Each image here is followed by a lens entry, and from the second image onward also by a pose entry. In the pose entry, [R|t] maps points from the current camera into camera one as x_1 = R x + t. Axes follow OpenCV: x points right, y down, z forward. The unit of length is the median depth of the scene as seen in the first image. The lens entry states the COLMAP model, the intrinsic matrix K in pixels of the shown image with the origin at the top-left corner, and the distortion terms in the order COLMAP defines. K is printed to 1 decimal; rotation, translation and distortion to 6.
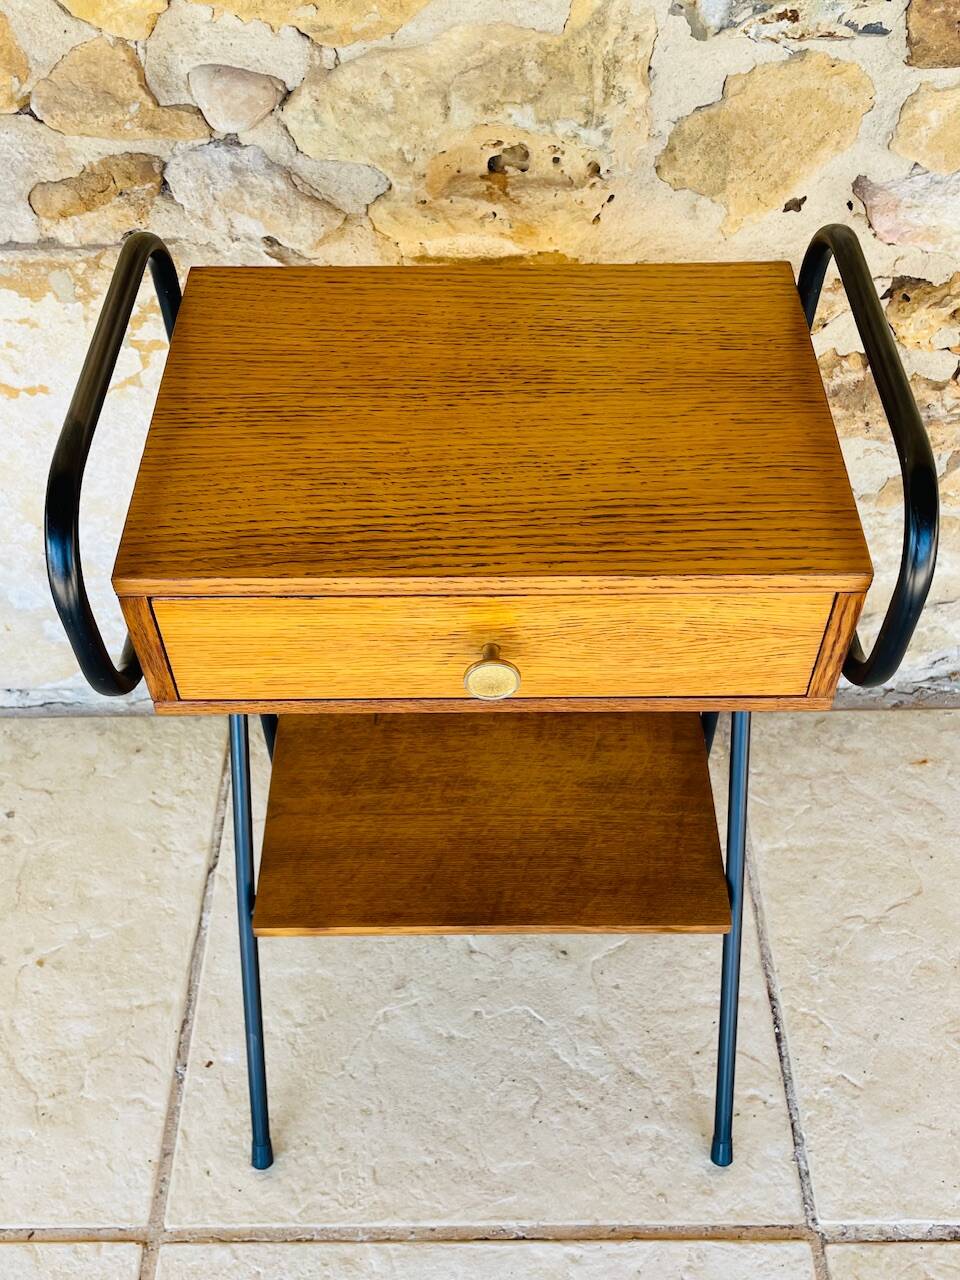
lens RADIAL K [[1283.8, 0, 470.9], [0, 1283.8, 638.7], [0, 0, 1]] dist [0.043890, 0.000000]
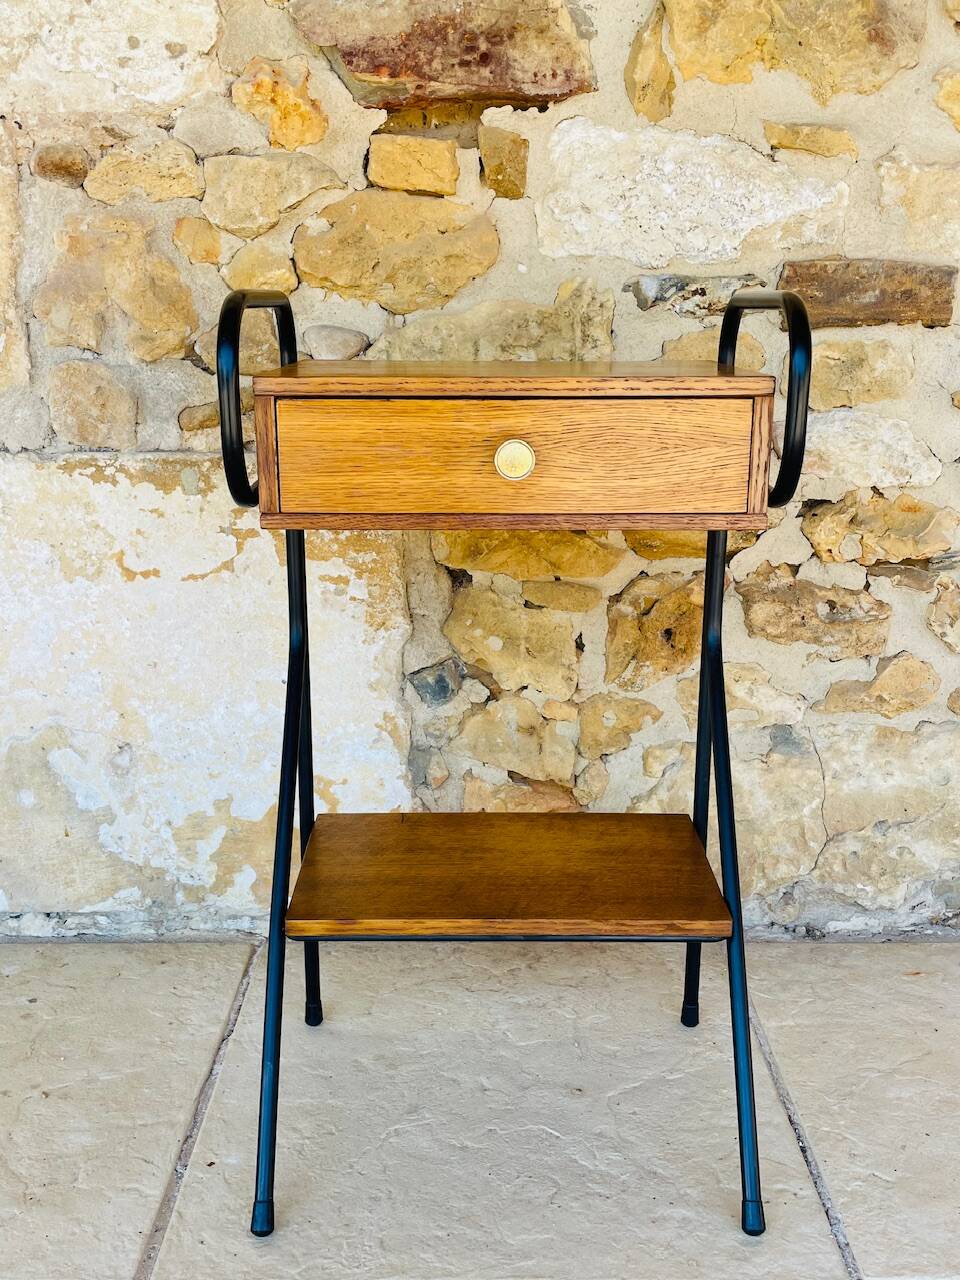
lens RADIAL K [[1283.8, 0, 480.0], [0, 1283.8, 623.6], [0, 0, 1]] dist [0.043890, 0.000000]
pose [[0.999883, 0.014125, 0.005906, -0.017336], [-0.008102, 0.815523, -0.578667, 0.637416], [-0.012990, 0.578552, 0.815542, -0.016811]]
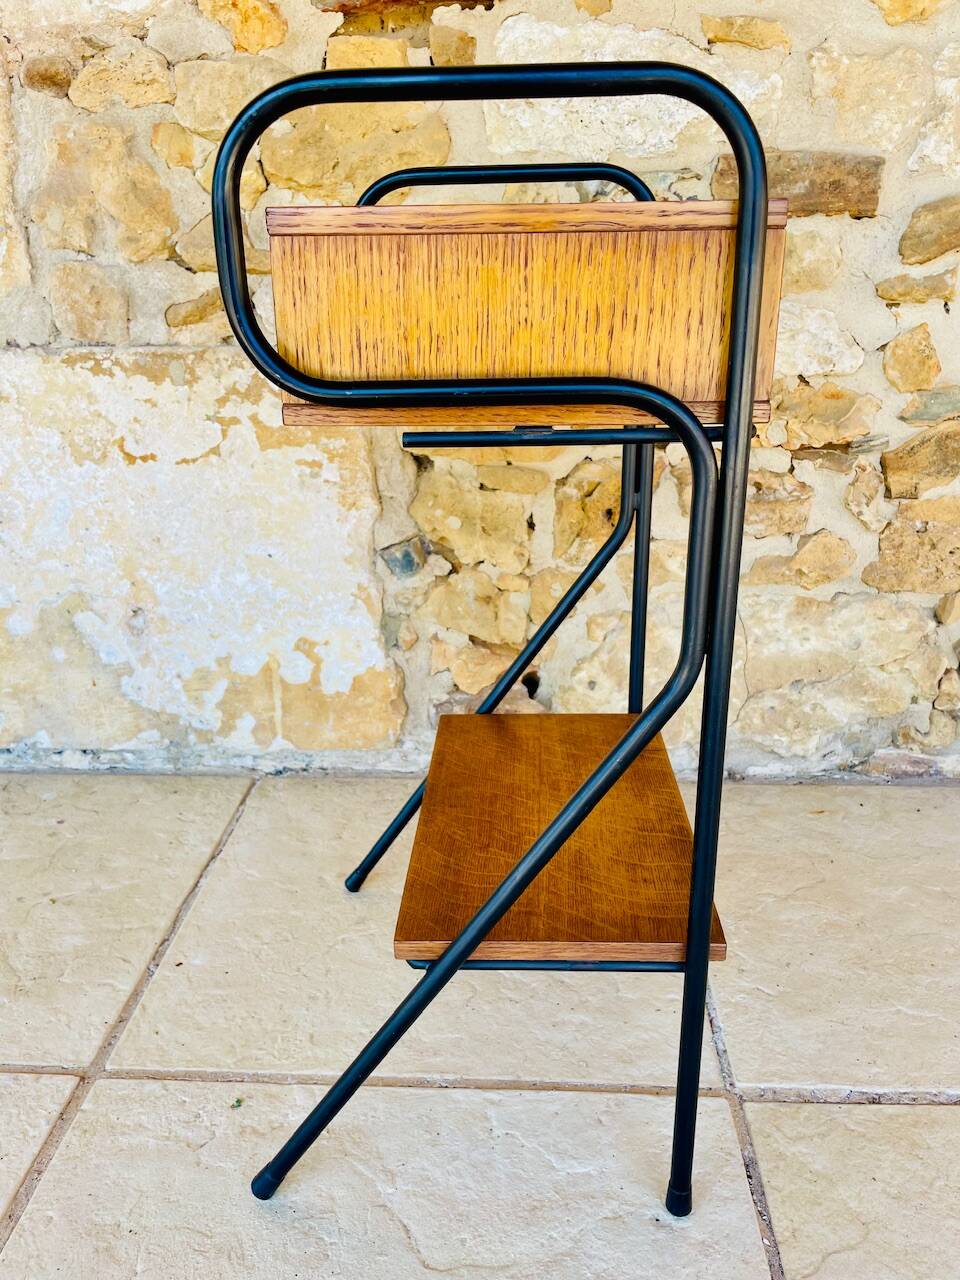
lens RADIAL K [[984.8, 0, 477.0], [0, 984.8, 643.6], [0, 0, 1]] dist [0.073776, -0.108693]
pose [[0.998544, 0.021318, -0.049550, 0.101268], [-0.042705, 0.873600, -0.484767, 0.562841], [0.032953, 0.486177, 0.873239, 0.151703]]
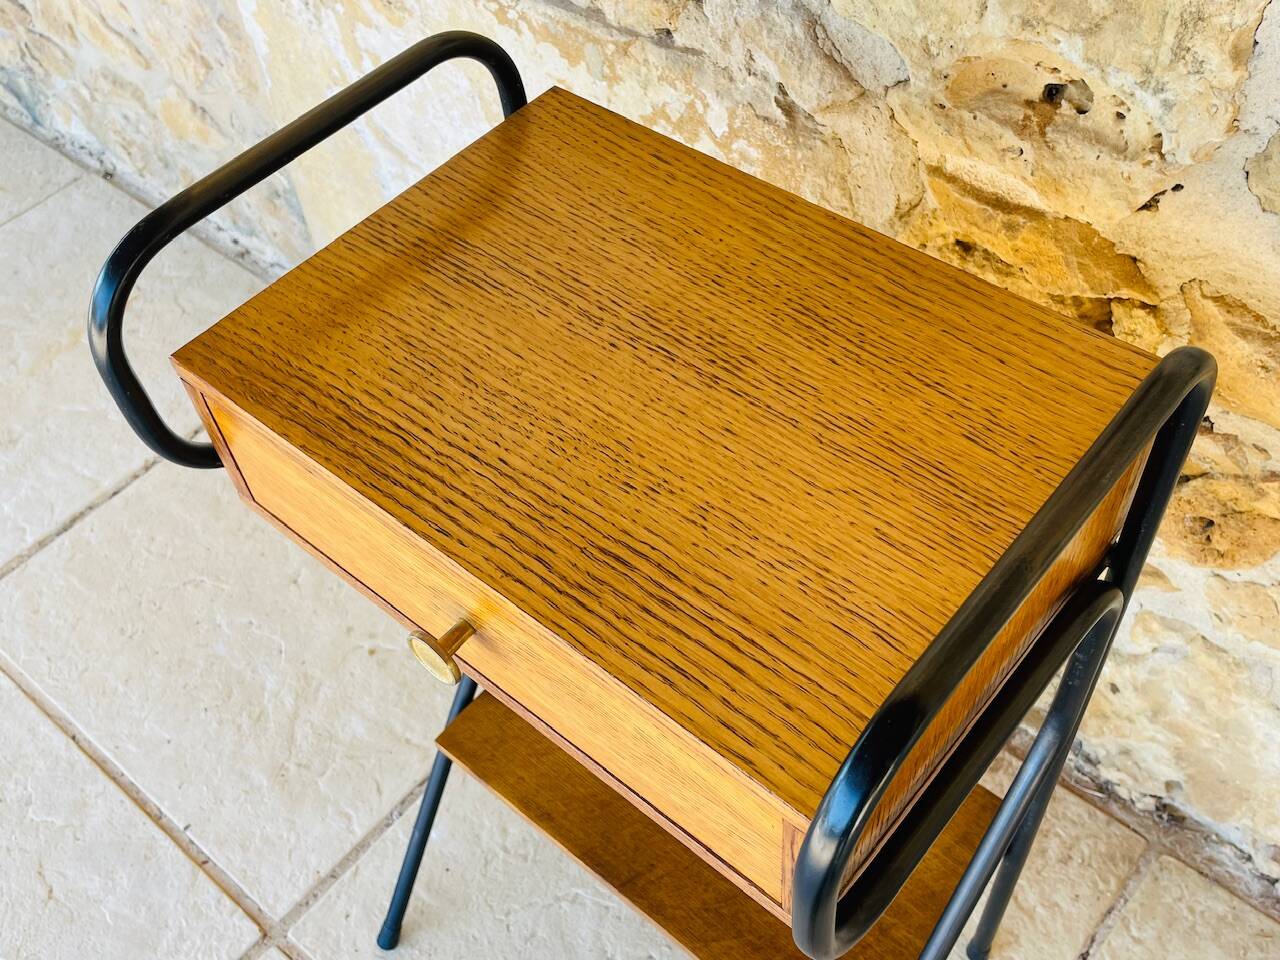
lens RADIAL K [[1283.8, 0, 640.0], [0, 1283.8, 482.2], [0, 0, 1]] dist [0.043890, 0.000000]
pose [[0.757692, 0.474449, -0.448109, 0.289182], [-0.449270, 0.877238, 0.169147, -0.178343], [0.473350, 0.073160, 0.877831, 0.206228]]
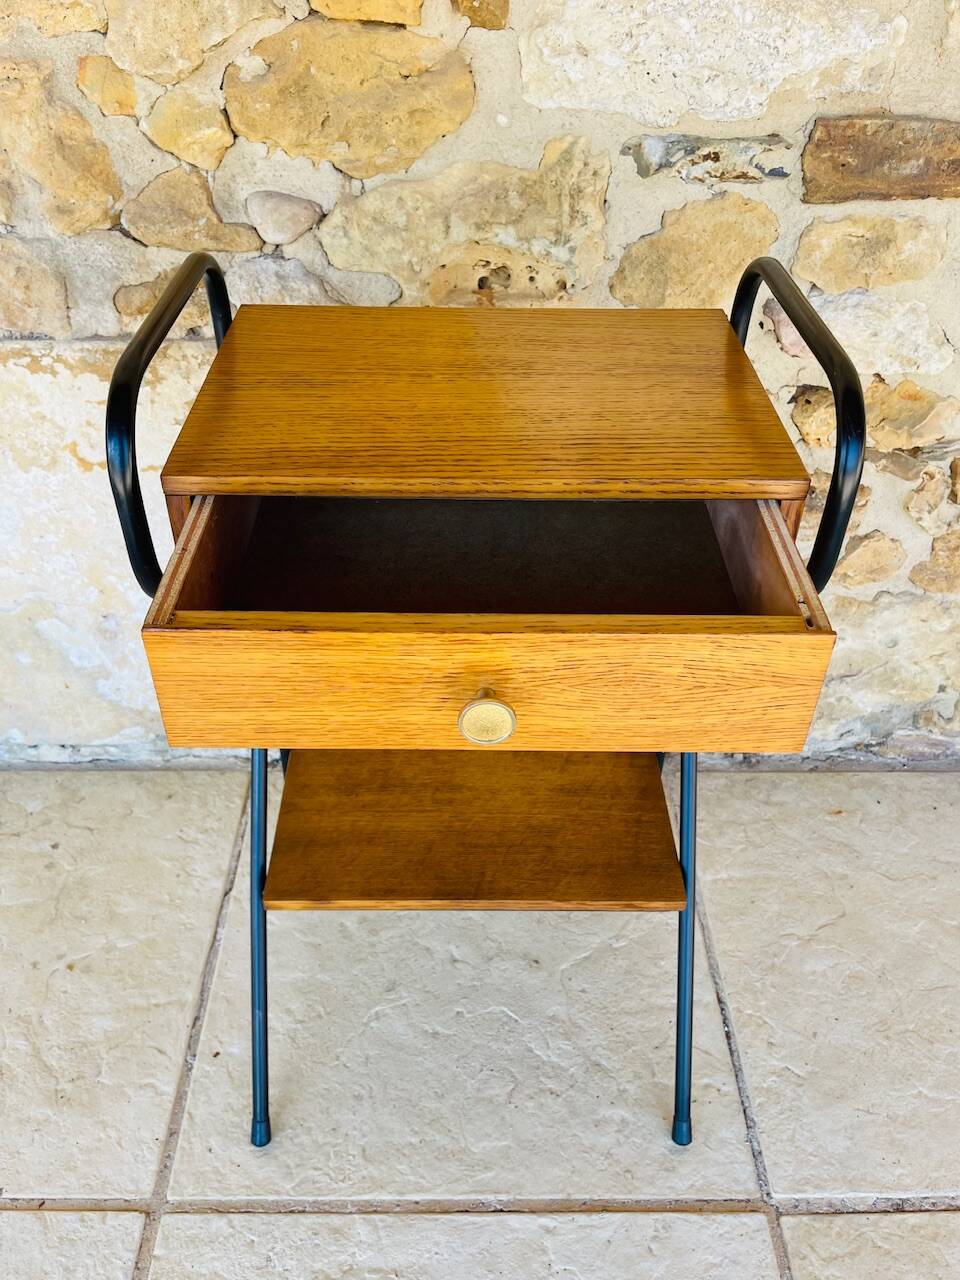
lens RADIAL K [[1026.5, 0, 466.2], [0, 1026.5, 644.1], [0, 0, 1]] dist [0.067572, -0.093769]
pose [[0.999758, 0.014724, 0.016362, -0.009918], [-0.011295, 0.981173, -0.192799, 0.176047], [-0.018893, 0.192567, 0.981102, 0.067862]]
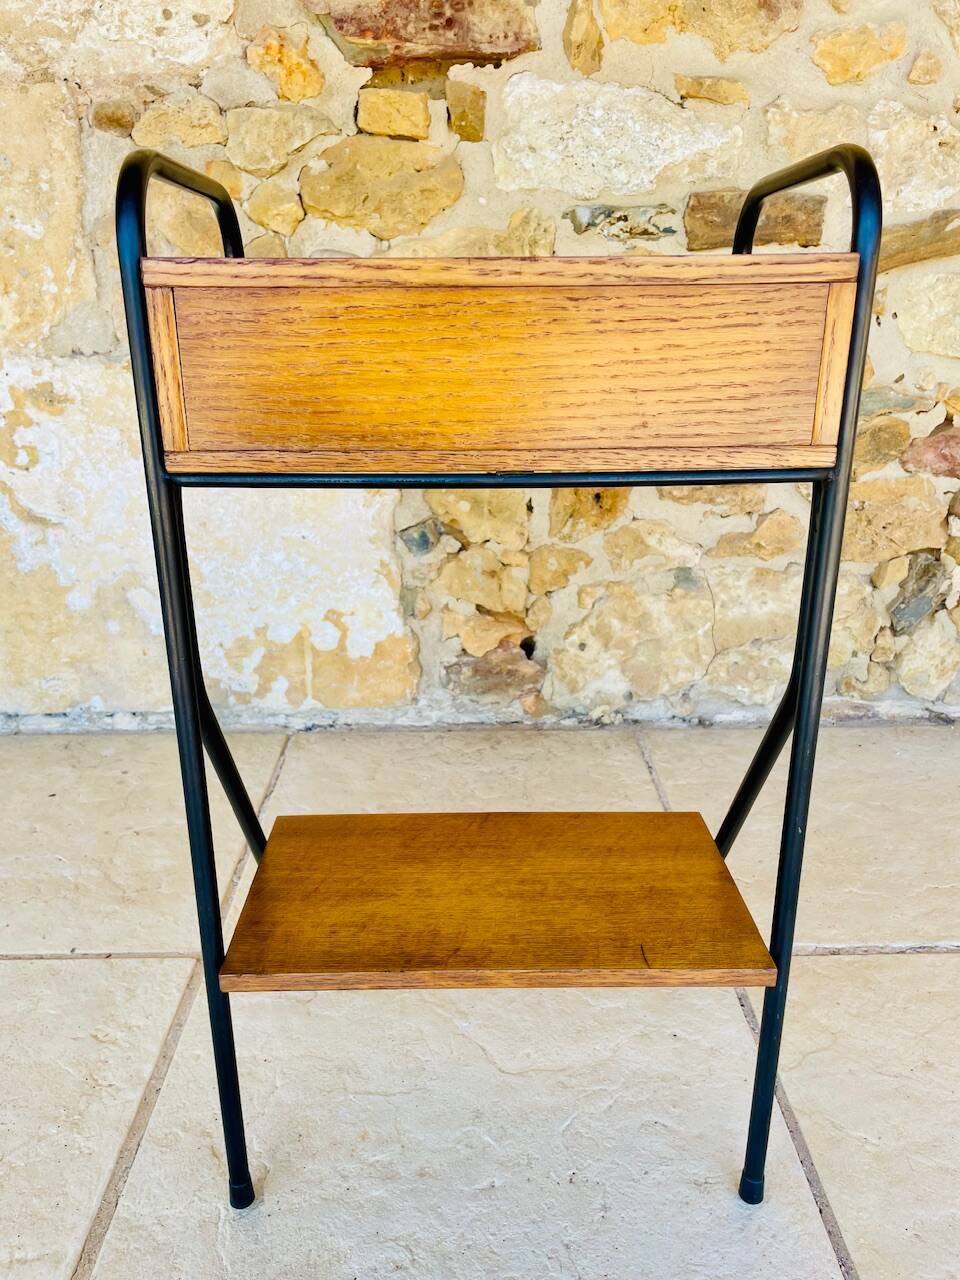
lens RADIAL K [[984.8, 0, 466.7], [0, 984.8, 646.9], [0, 0, 1]] dist [0.073776, -0.108693]
pose [[0.999981, 0.004453, 0.004156, 0.006095], [-0.001914, 0.877475, -0.479619, 0.696697], [-0.005782, 0.479602, 0.877467, -0.000074]]
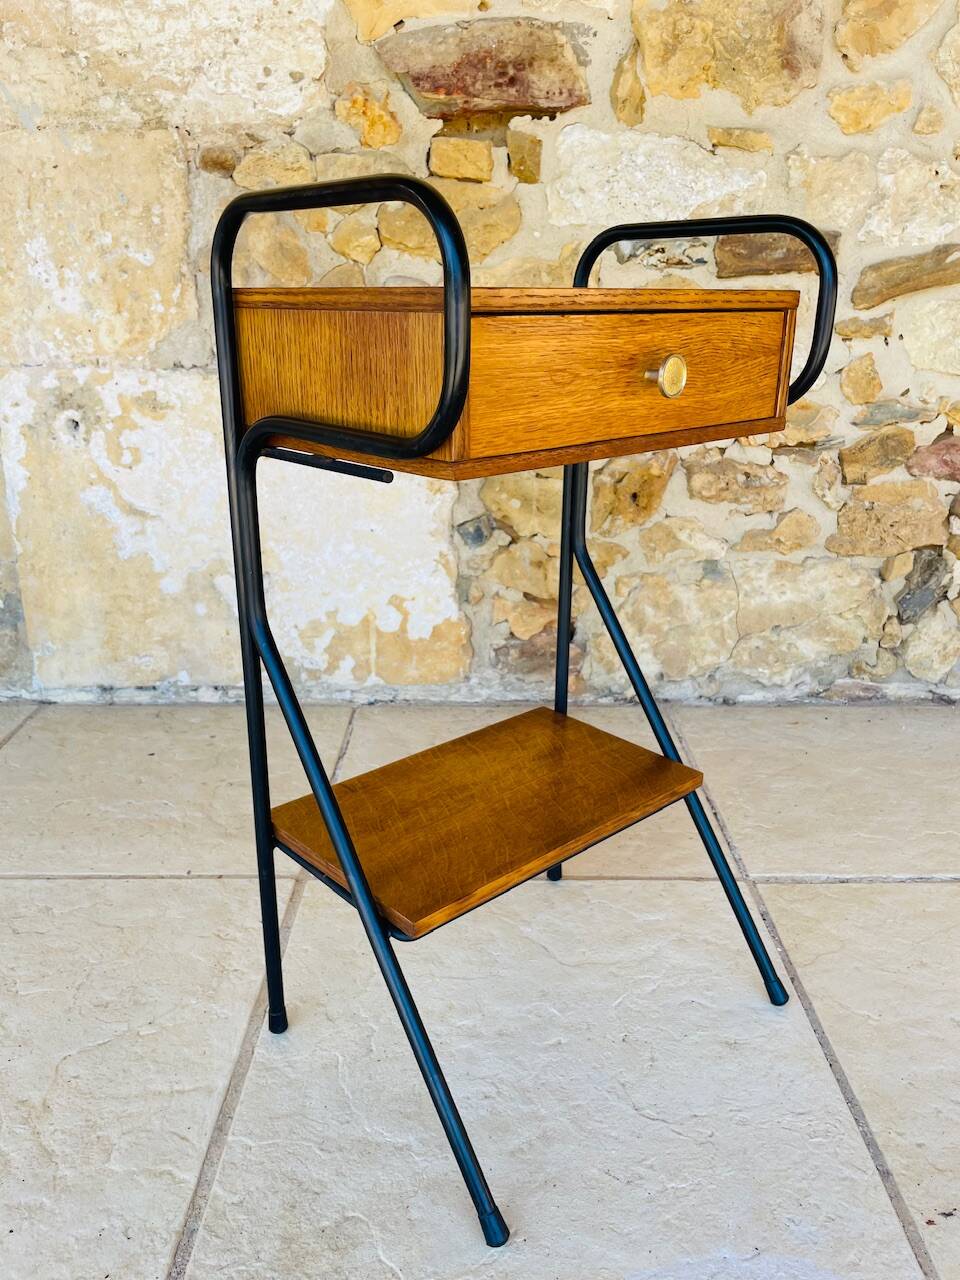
lens RADIAL K [[984.8, 0, 470.8], [0, 984.8, 650.0], [0, 0, 1]] dist [0.073776, -0.108693]
pose [[0.999879, 0.014044, -0.006635, -0.050899], [-0.015487, 0.869012, -0.494548, 0.834207], [-0.001179, 0.494591, 0.869125, -0.120654]]
